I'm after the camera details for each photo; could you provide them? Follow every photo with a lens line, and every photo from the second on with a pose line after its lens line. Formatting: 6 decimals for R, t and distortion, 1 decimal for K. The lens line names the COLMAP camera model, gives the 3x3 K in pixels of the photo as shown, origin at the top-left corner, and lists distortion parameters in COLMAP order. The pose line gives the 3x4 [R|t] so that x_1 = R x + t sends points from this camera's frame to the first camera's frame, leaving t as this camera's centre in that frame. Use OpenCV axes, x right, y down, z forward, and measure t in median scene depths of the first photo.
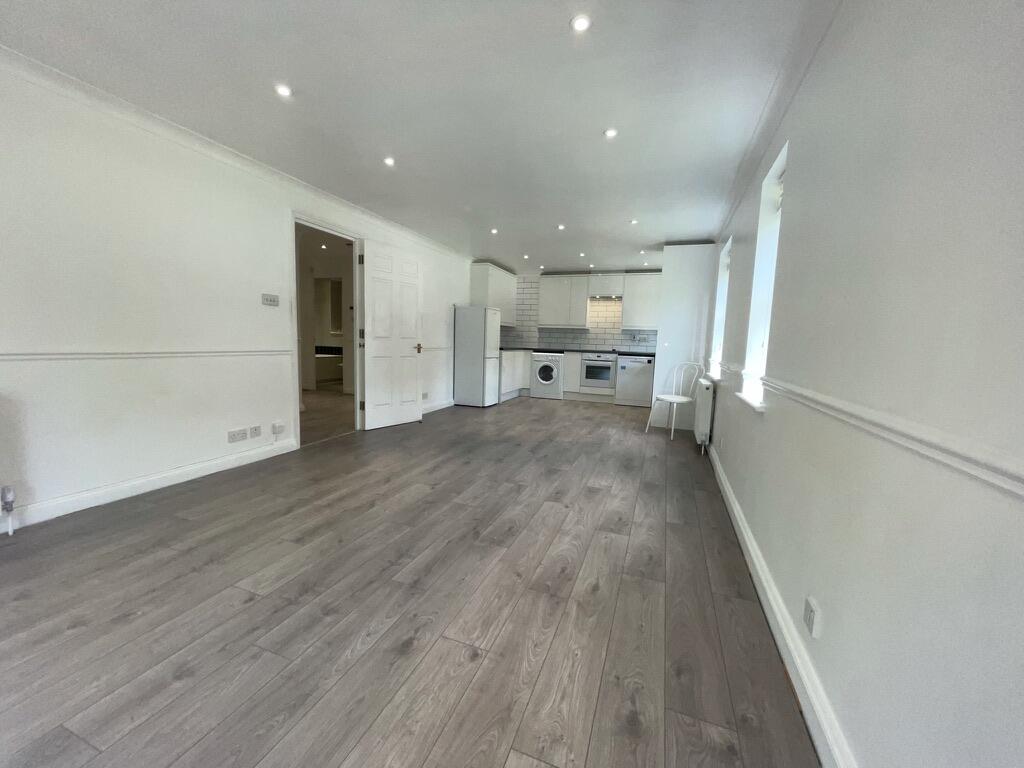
lens RADIAL K [[409.6, 0, 511.4], [0, 409.6, 389.0], [0, 0, 1]] dist [-0.007439, 0.001259]
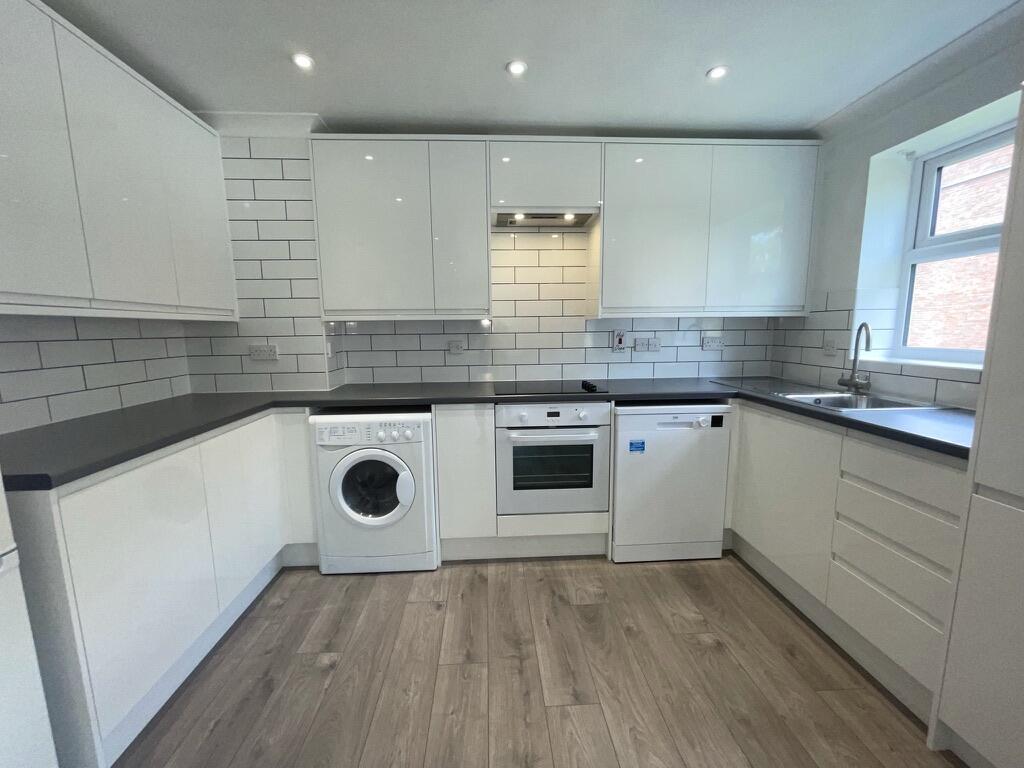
lens RADIAL K [[409.6, 0, 512.1], [0, 409.6, 387.9], [0, 0, 1]] dist [-0.007439, 0.001259]
pose [[0.911211, -0.103297, 0.398778, 0.068638], [0.090516, 0.994598, 0.050805, -0.112212], [-0.401872, -0.010198, 0.915639, 0.718545]]
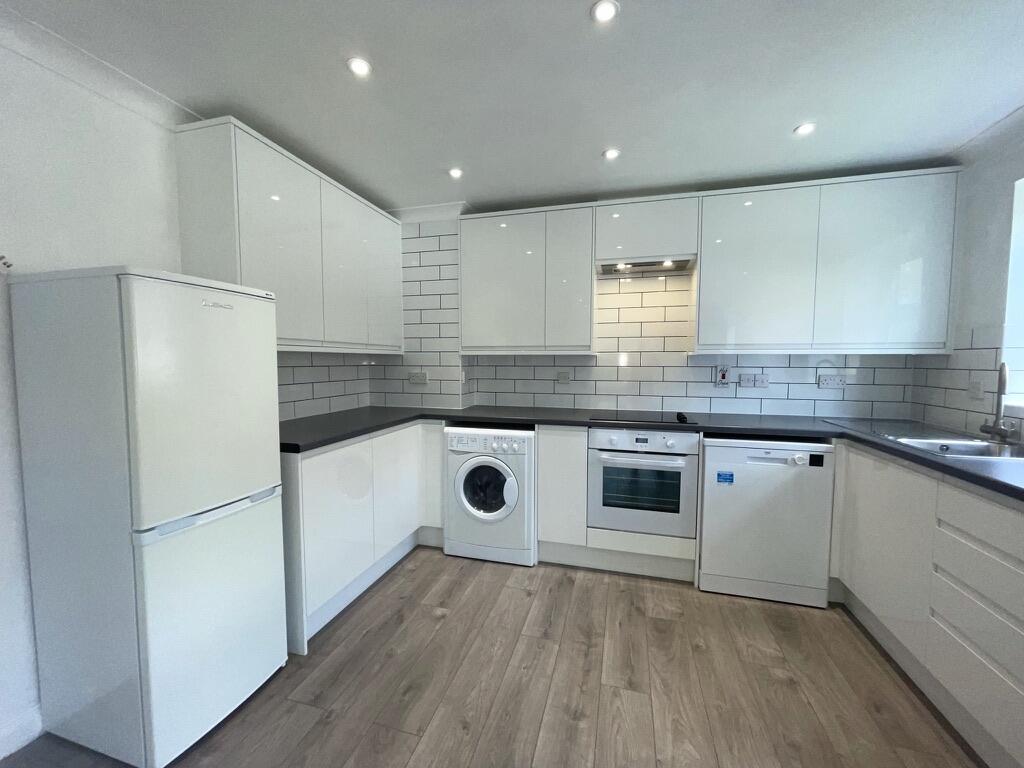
lens RADIAL K [[409.6, 0, 512.7], [0, 409.6, 389.2], [0, 0, 1]] dist [-0.007439, 0.001259]
pose [[0.995252, -0.038789, 0.089267, 0.080973], [0.042714, 0.998183, -0.042488, -0.107185], [-0.087457, 0.046099, 0.995101, 0.661071]]
